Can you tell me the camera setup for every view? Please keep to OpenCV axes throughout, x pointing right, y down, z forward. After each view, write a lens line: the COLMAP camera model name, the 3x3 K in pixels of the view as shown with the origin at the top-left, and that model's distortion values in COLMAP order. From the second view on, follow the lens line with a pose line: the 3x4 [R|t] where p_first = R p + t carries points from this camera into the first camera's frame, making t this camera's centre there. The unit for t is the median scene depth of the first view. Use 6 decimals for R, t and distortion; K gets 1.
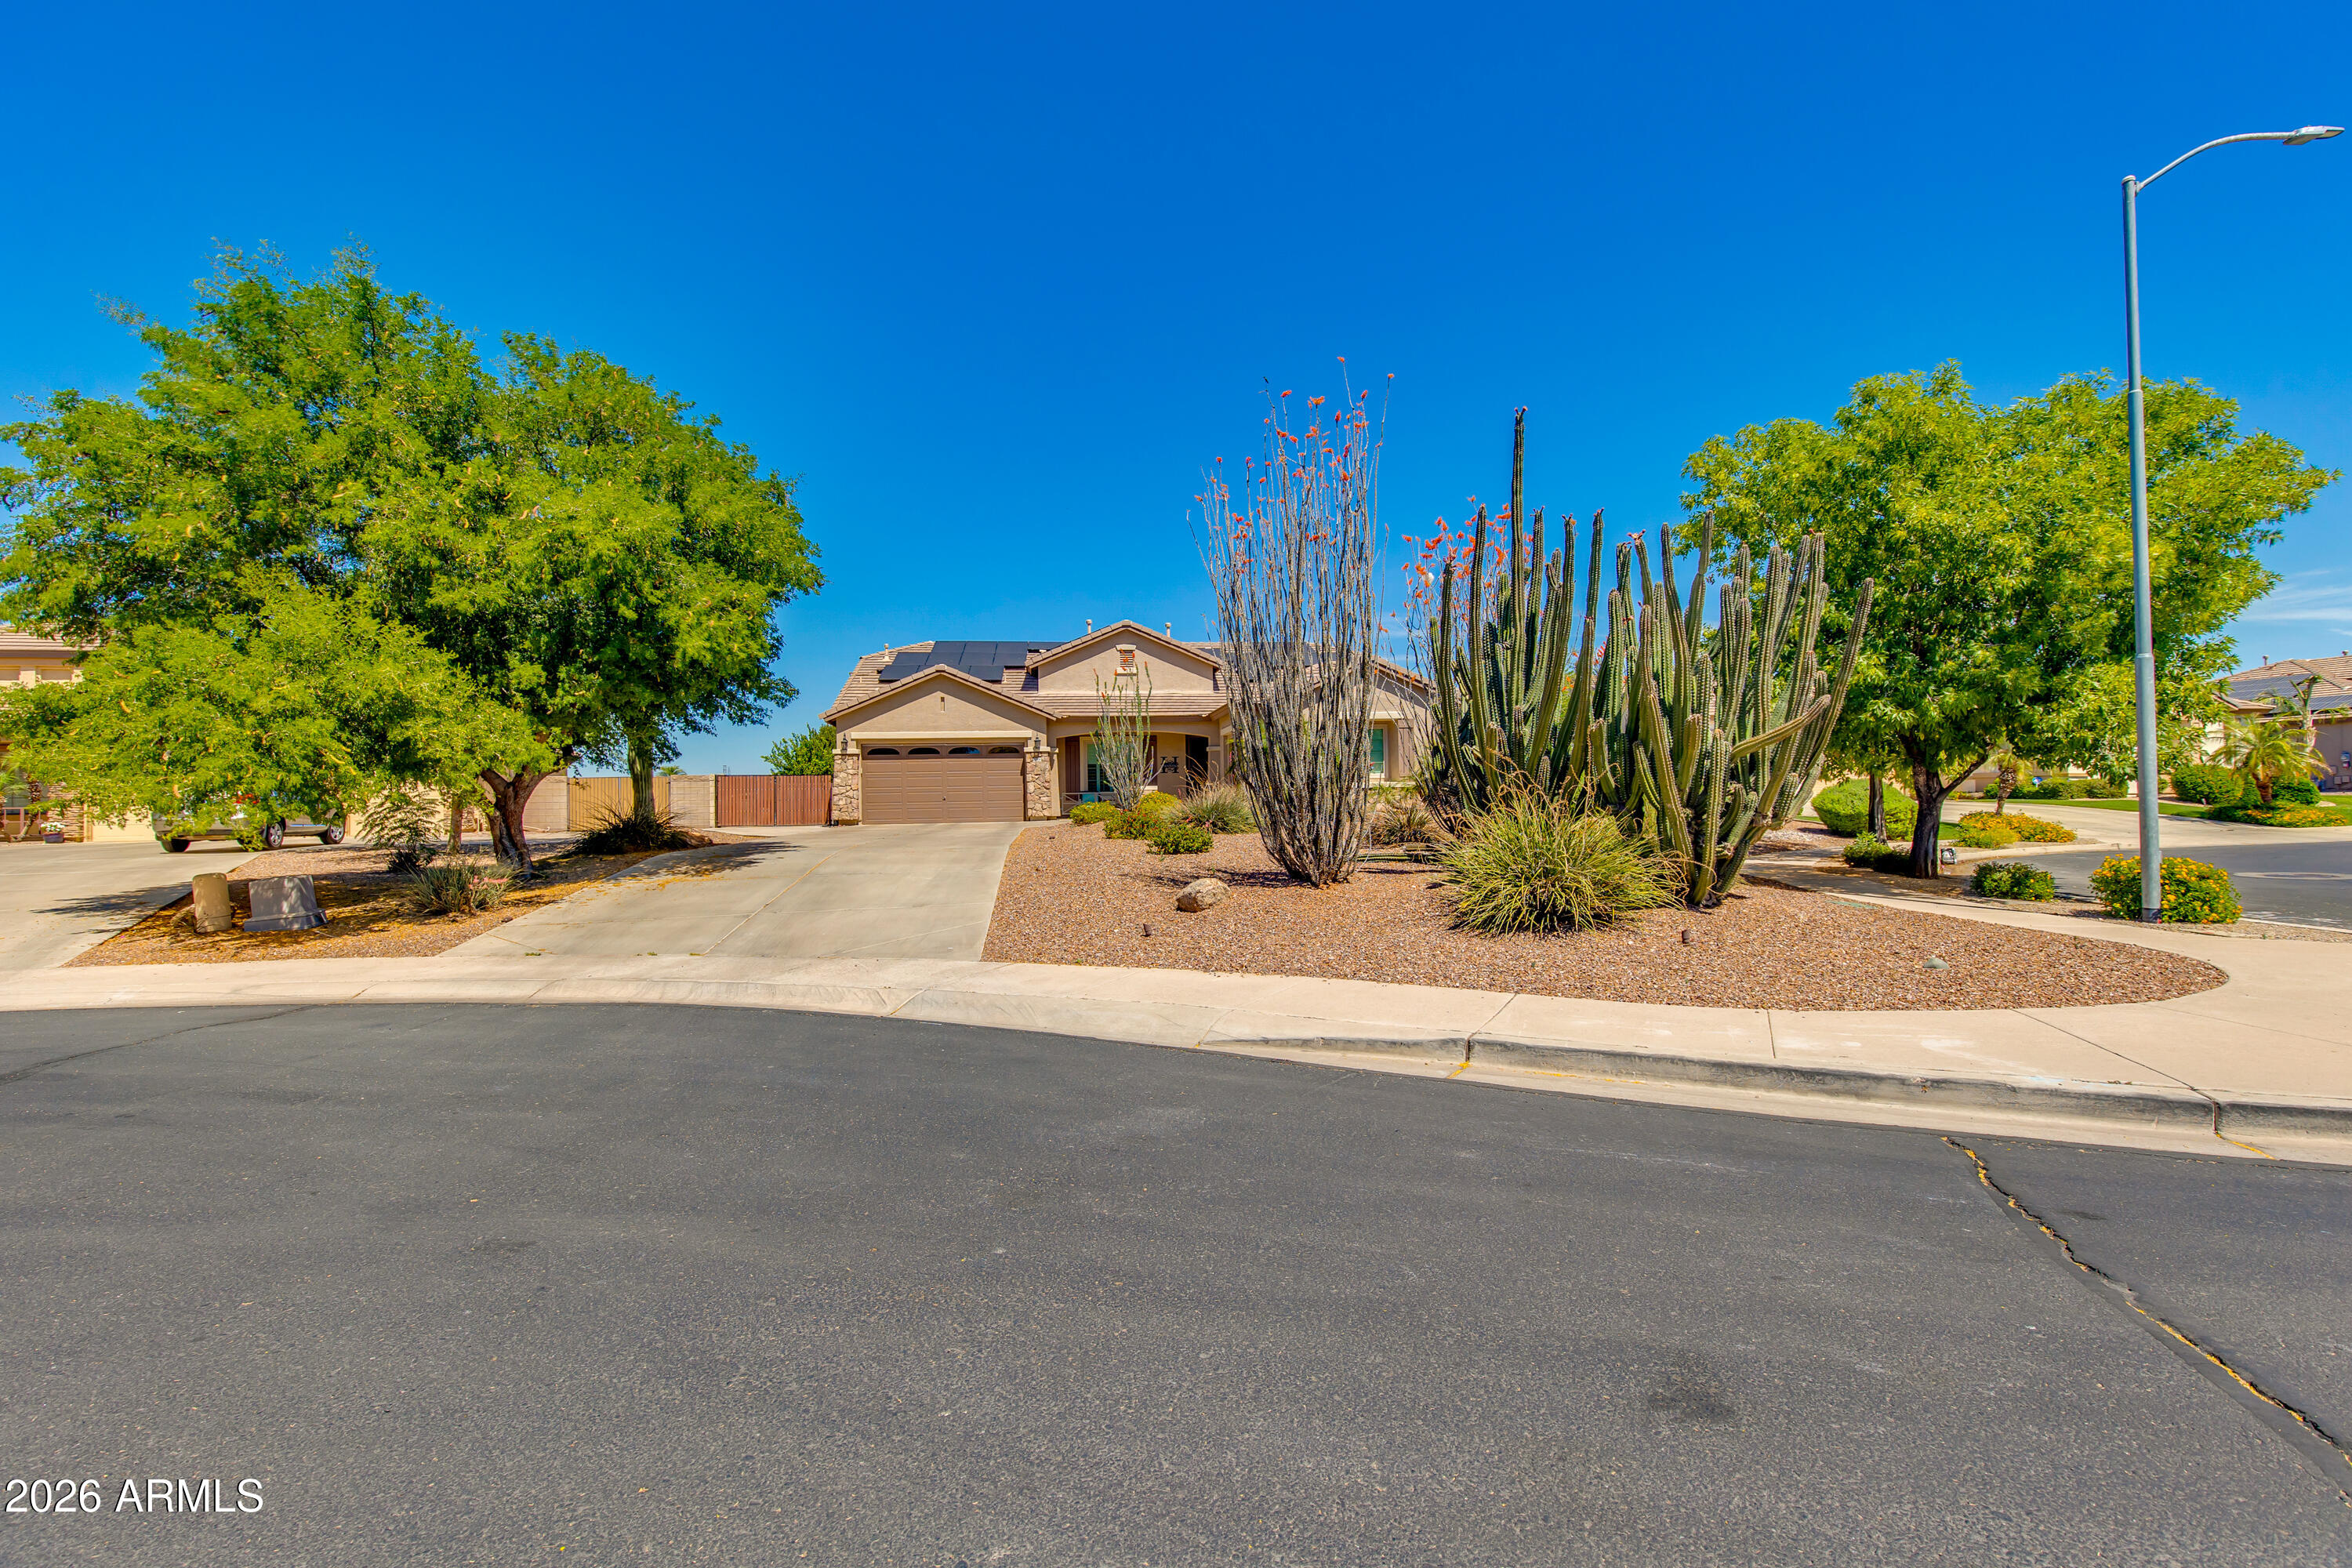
lens RADIAL K [[1064.7, 0, 1175.8], [0, 1064.7, 766.2], [0, 0, 1]] dist [0.009181, -0.001910]
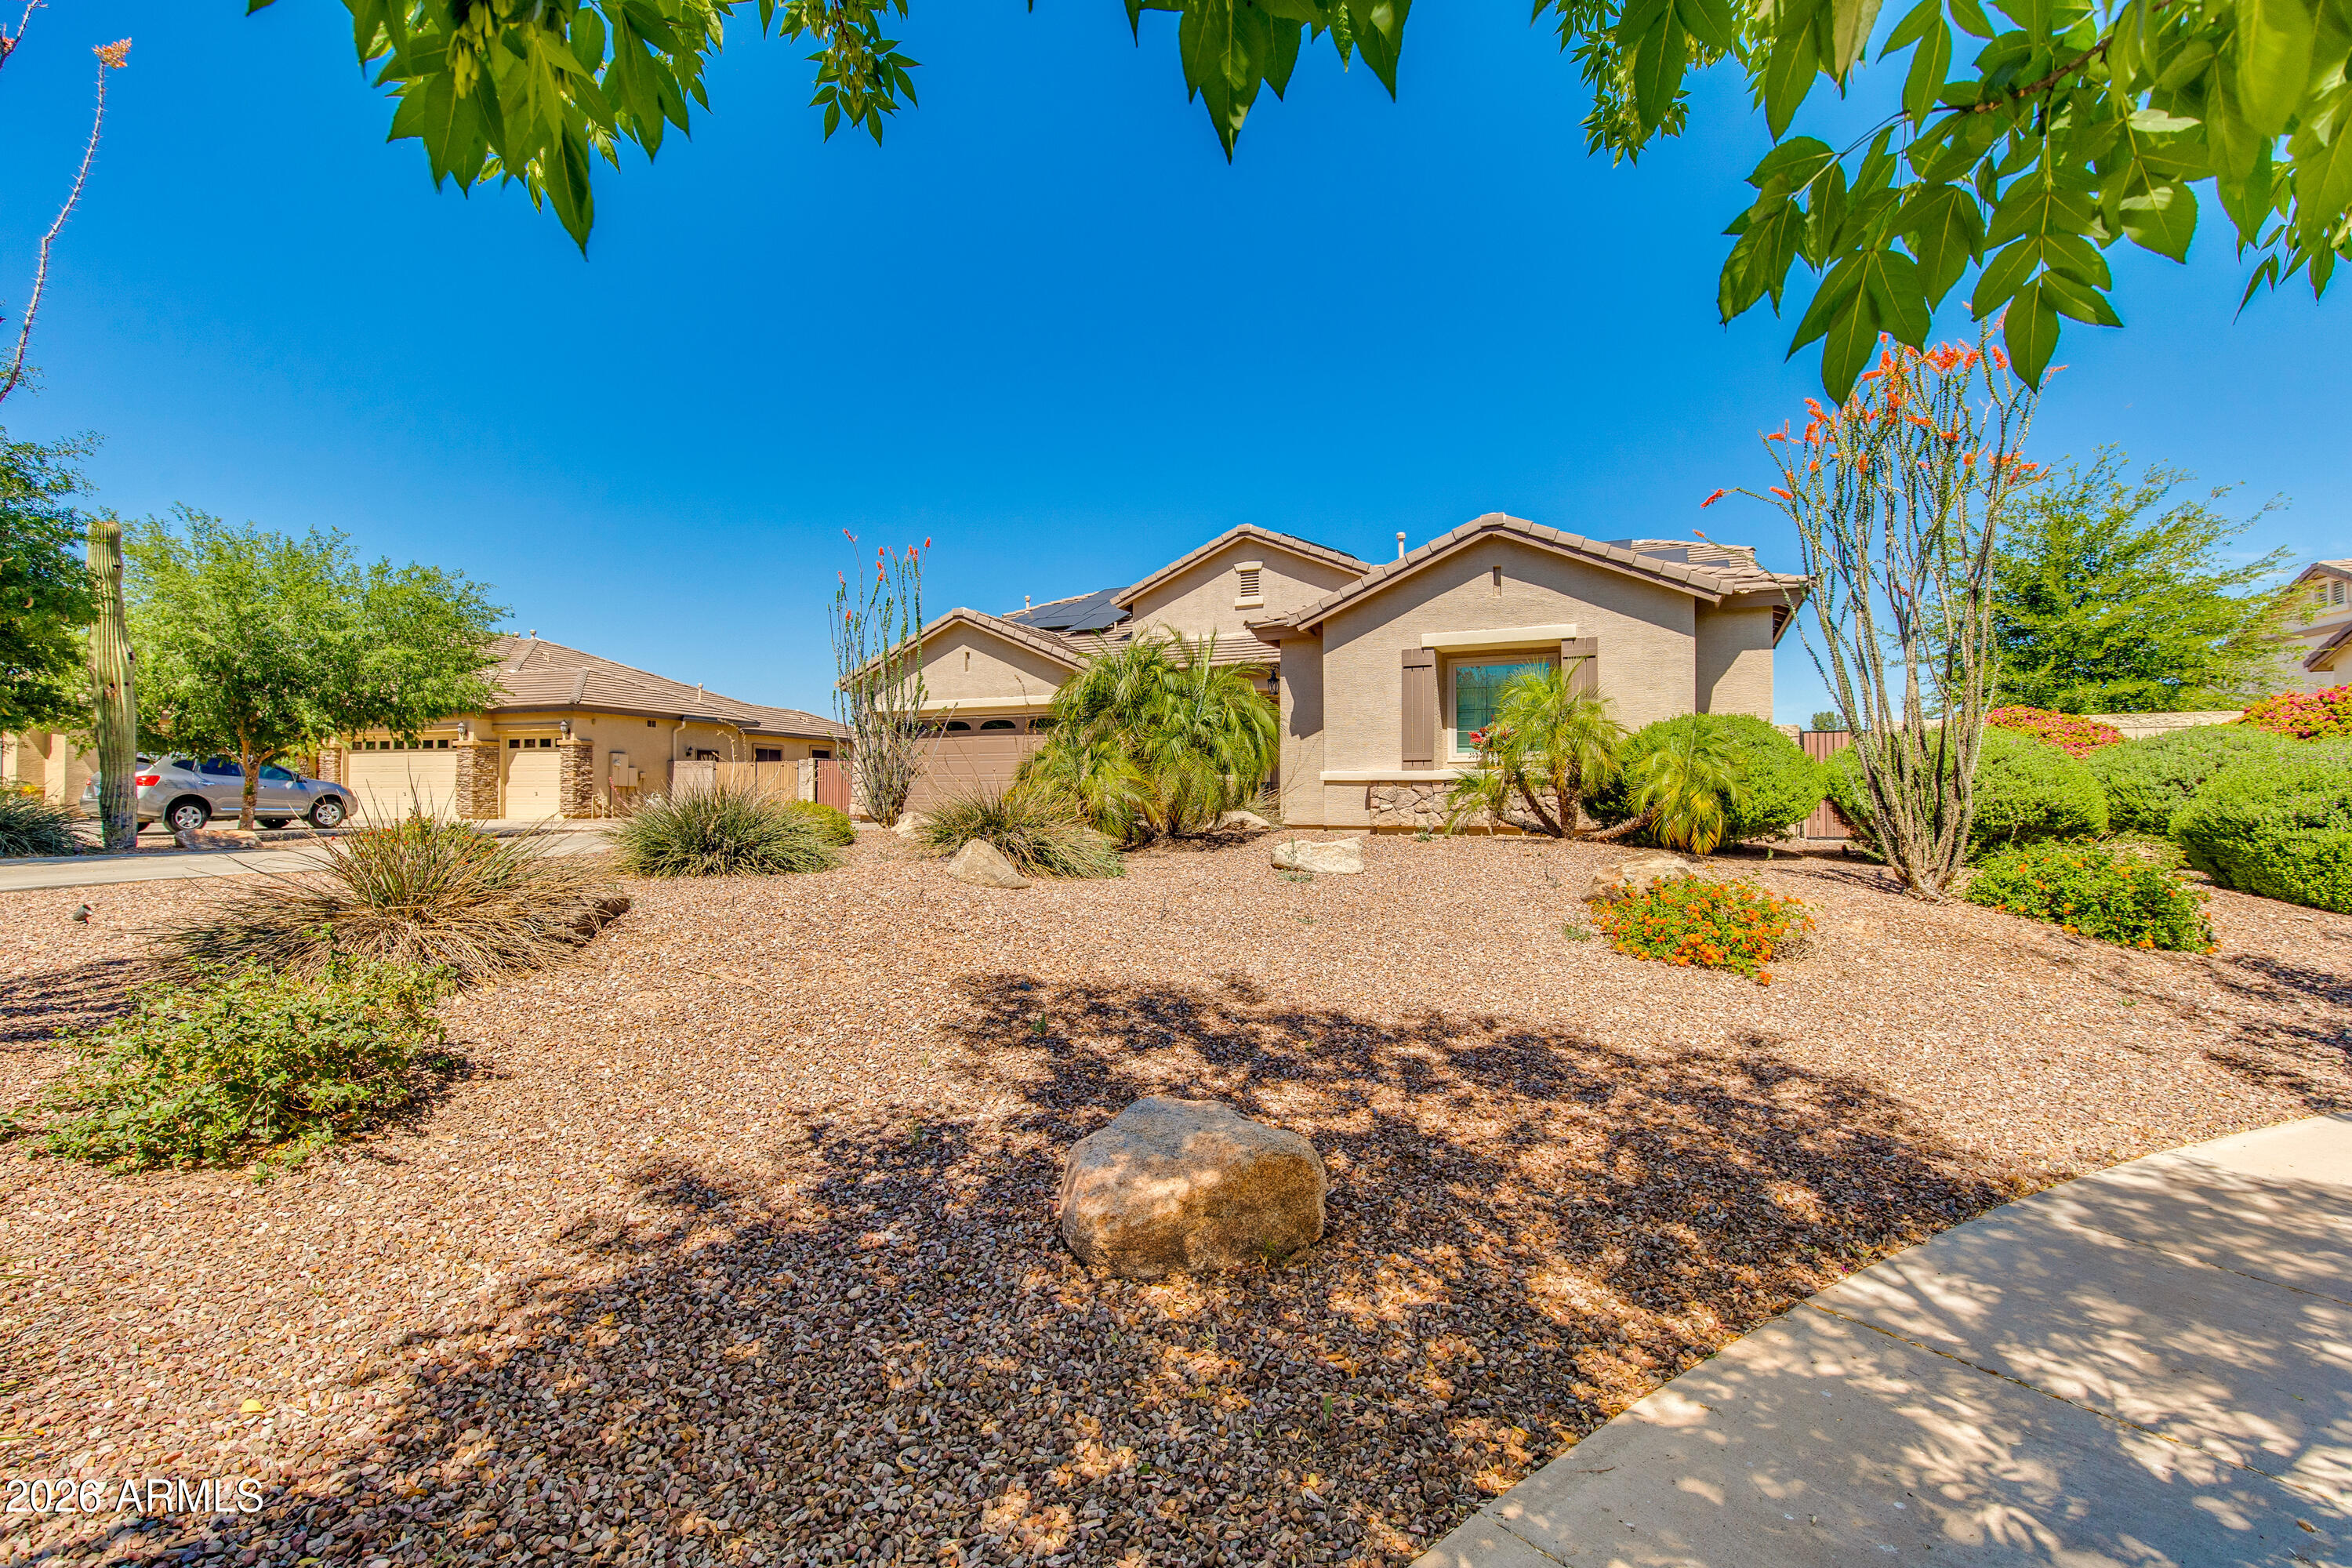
lens RADIAL K [[1064.7, 0, 1179.4], [0, 1064.7, 788.9], [0, 0, 1]] dist [0.009181, -0.001910]
pose [[0.851843, 0.011403, -0.523673, 0.288567], [0.003190, 0.999632, 0.026955, 0.009840], [0.523788, -0.024632, 0.851493, 0.443666]]
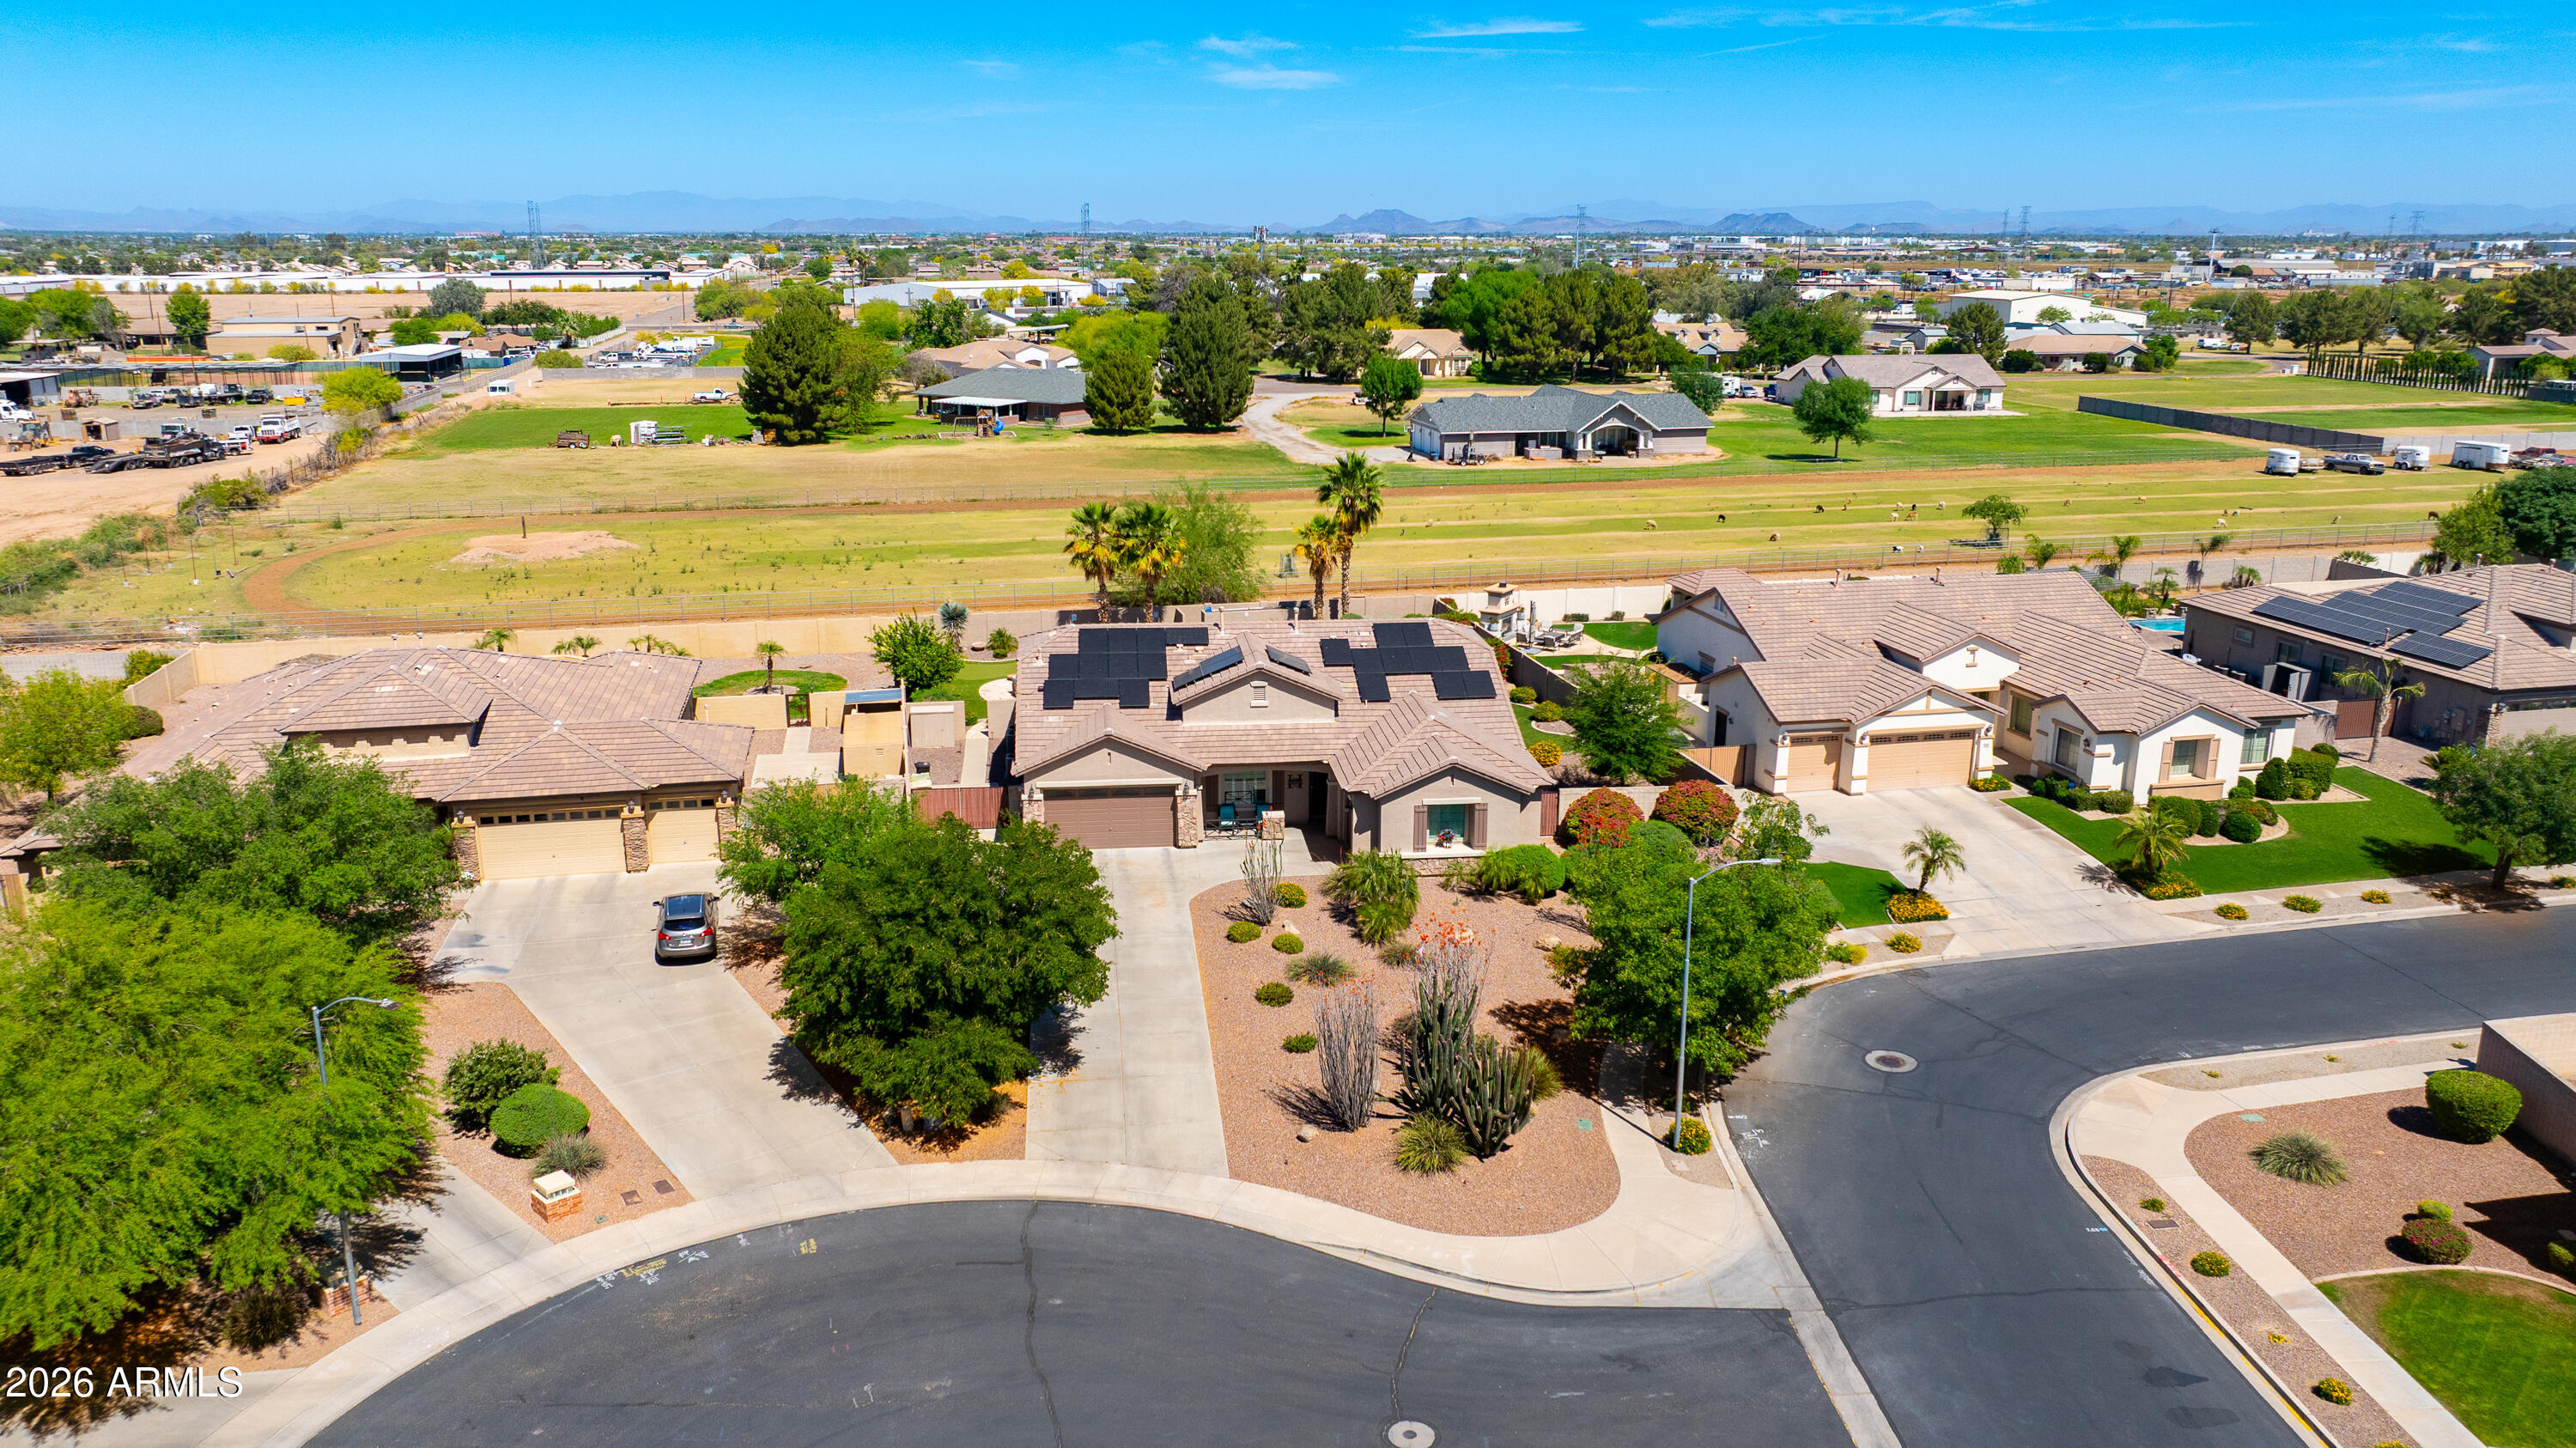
lens RADIAL K [[1814.2, 0, 1303.5], [0, 1814.2, 721.5], [0, 0, 1]] dist [-0.023564, 0.006786]
pose [[0.999781, 0.018306, 0.010117, -0.018341], [-0.020474, 0.955437, 0.294485, -0.703768], [-0.004276, -0.294627, 0.955603, -0.954836]]
